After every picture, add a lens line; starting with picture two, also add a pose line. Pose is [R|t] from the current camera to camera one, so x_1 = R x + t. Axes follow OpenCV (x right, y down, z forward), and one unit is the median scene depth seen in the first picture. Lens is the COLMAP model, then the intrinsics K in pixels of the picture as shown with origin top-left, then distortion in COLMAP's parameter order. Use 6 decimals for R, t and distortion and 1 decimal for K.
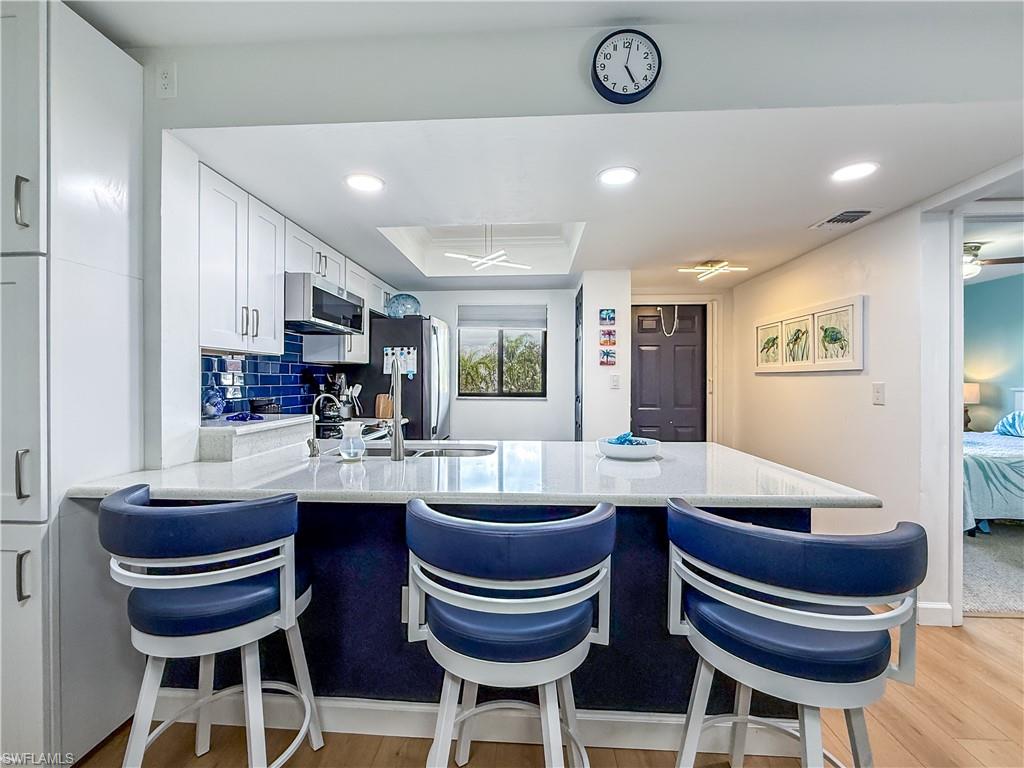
lens RADIAL K [[429.7, 0, 509.9], [0, 429.7, 382.3], [0, 0, 1]] dist [-0.011912, 0.000666]
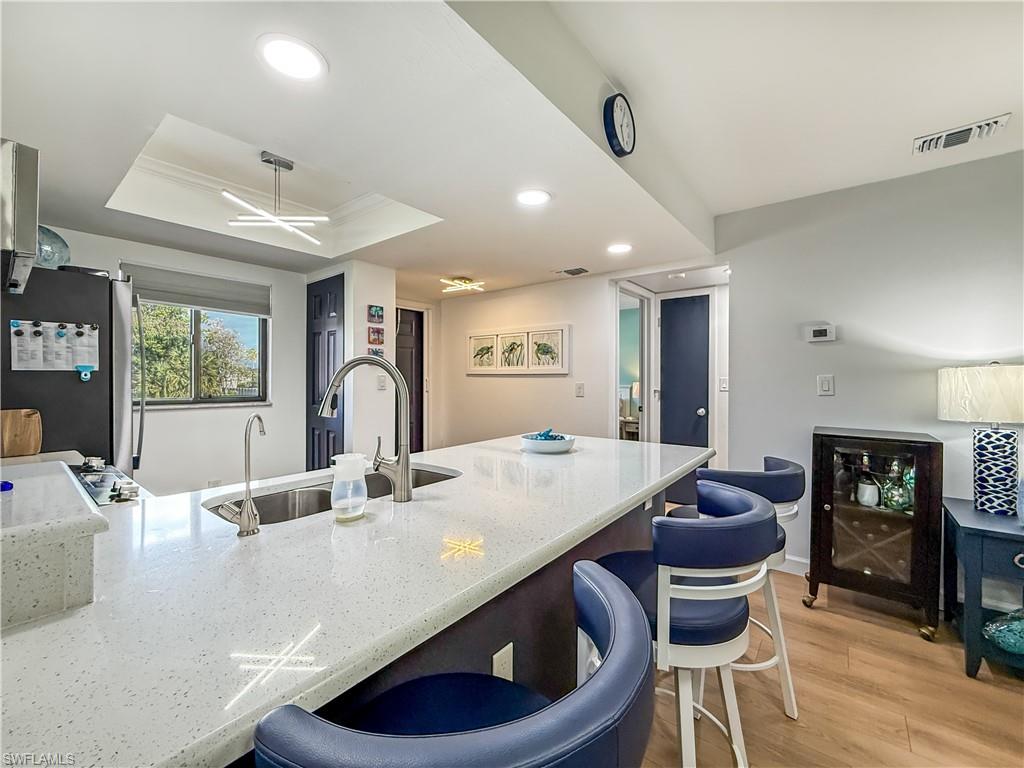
lens RADIAL K [[419.5, 0, 510.6], [0, 419.5, 377.8], [0, 0, 1]] dist [-0.013509, 0.000608]
pose [[0.579519, 0.001627, 0.814957, -0.373411], [0.002266, 0.999991, -0.003607, -0.007968], [-0.814956, 0.003937, 0.579510, 0.235996]]
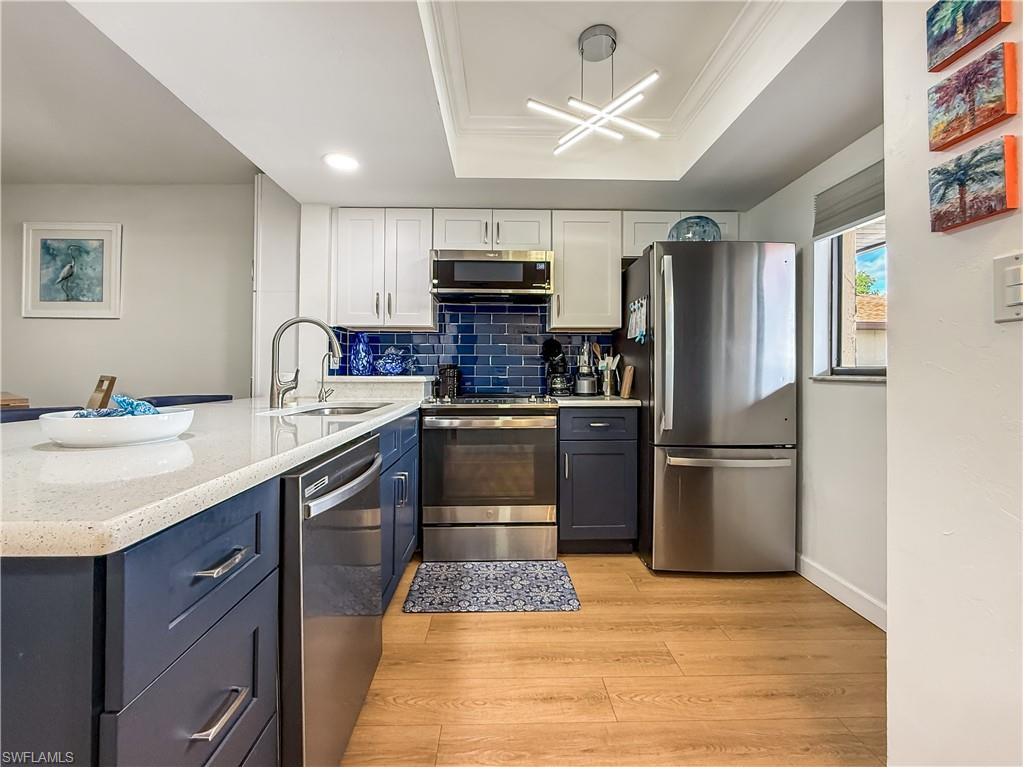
lens RADIAL K [[426.9, 0, 505.2], [0, 426.9, 368.6], [0, 0, 1]] dist [-0.010705, 0.000075]
pose [[0.076376, -0.010871, -0.997020, 0.456522], [-0.010362, 0.999878, -0.011696, 0.046002], [0.997025, 0.011224, 0.076254, 0.781154]]
